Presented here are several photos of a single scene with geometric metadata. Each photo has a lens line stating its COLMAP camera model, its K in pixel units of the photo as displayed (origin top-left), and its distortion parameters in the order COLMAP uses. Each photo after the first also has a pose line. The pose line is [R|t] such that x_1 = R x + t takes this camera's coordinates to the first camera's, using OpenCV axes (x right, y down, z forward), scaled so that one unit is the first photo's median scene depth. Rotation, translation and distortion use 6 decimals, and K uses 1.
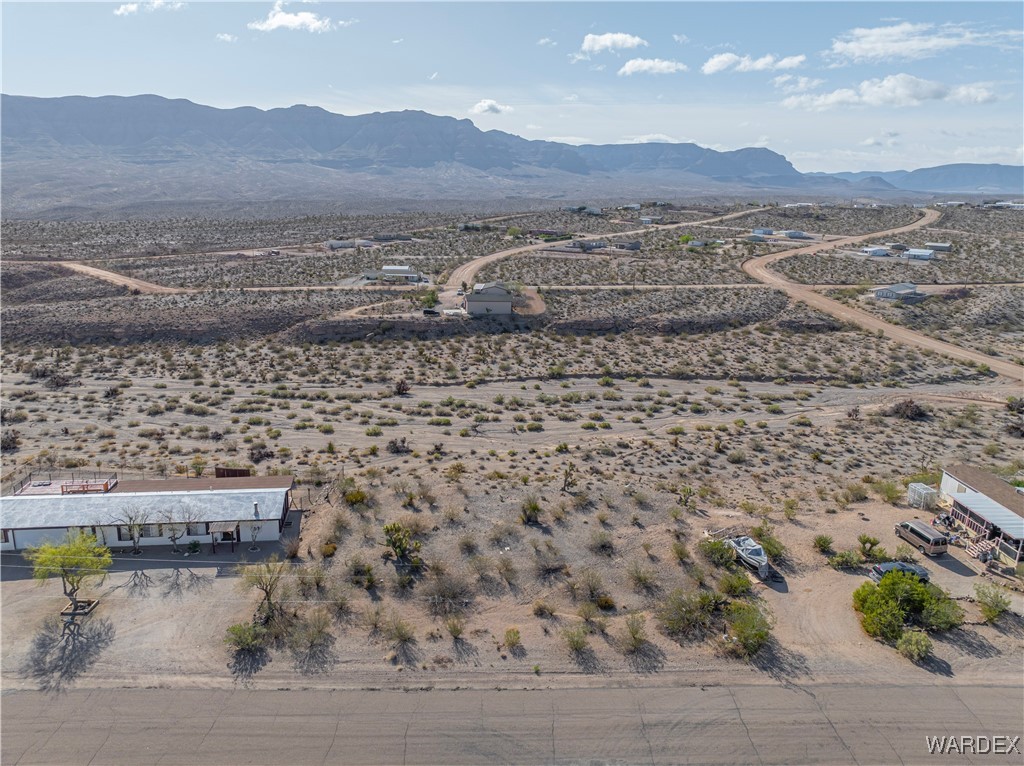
lens RADIAL K [[717.5, 0, 516.5], [0, 717.5, 376.1], [0, 0, 1]] dist [-0.013888, -0.010399]
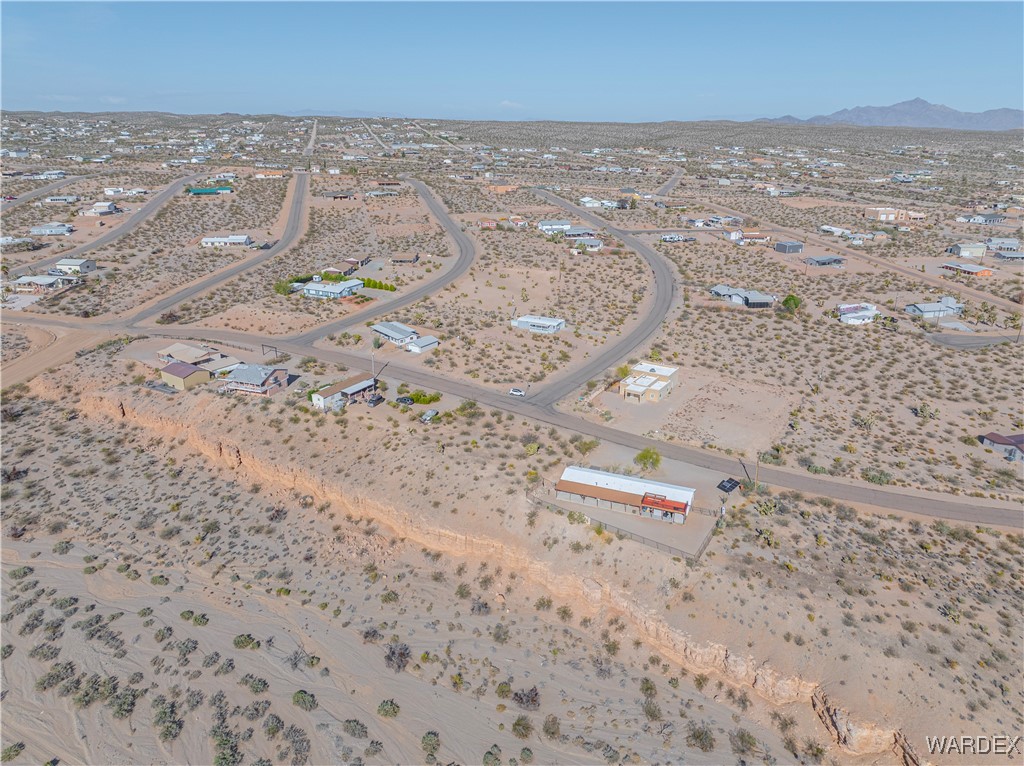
lens RADIAL K [[717.5, 0, 516.5], [0, 717.5, 376.1], [0, 0, 1]] dist [-0.013888, -0.010399]
pose [[-0.842697, -0.215376, 0.493432, -0.527310], [0.098578, 0.839280, 0.534688, -0.541884], [-0.529287, 0.499221, -0.686027, 1.063236]]
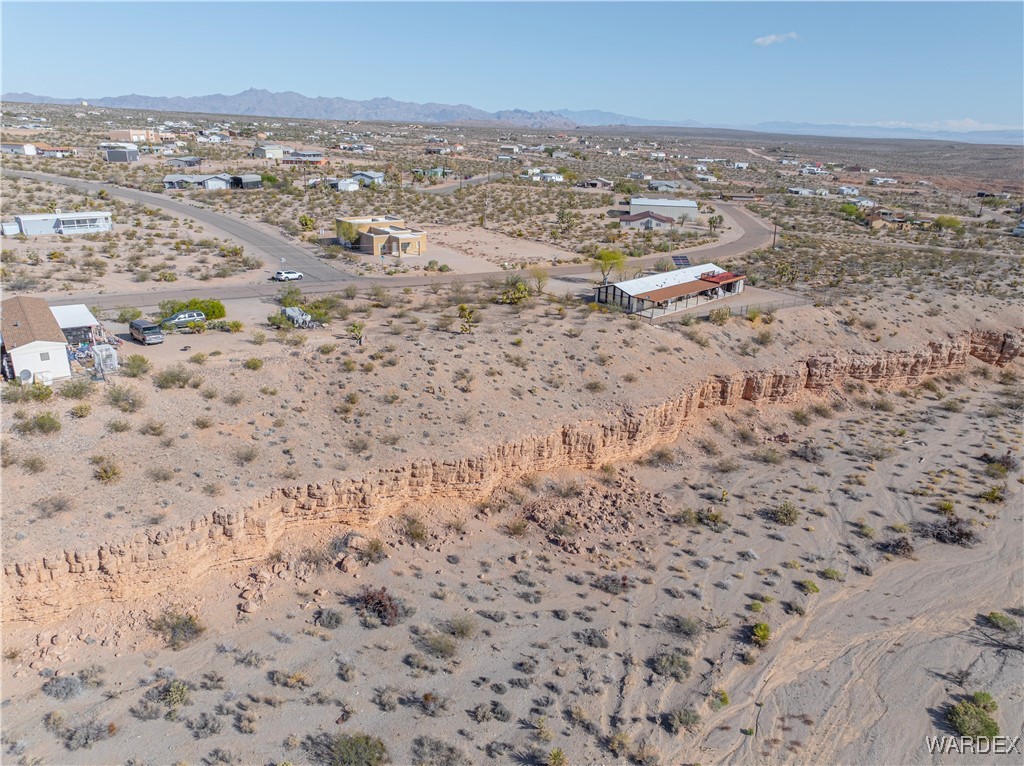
lens RADIAL K [[717.5, 0, 516.5], [0, 717.5, 376.1], [0, 0, 1]] dist [-0.013888, -0.010399]
pose [[-0.813274, 0.143222, -0.563980, 0.300654], [-0.190436, 0.850345, 0.490558, -0.157220], [0.549836, 0.506360, -0.664289, 0.860569]]
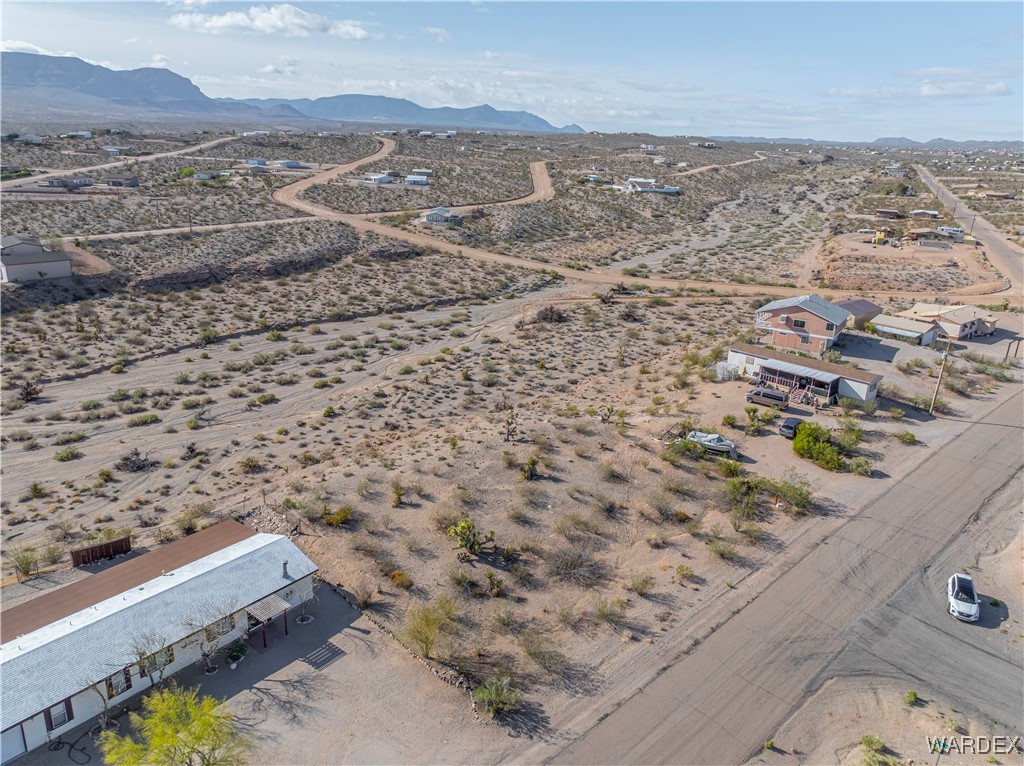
lens RADIAL K [[717.5, 0, 516.5], [0, 717.5, 376.1], [0, 0, 1]] dist [-0.013888, -0.010399]
pose [[0.730797, -0.207653, 0.650243, -0.263963], [0.145384, 0.978098, 0.148957, -0.034978], [-0.666933, -0.014322, 0.744980, 0.125756]]
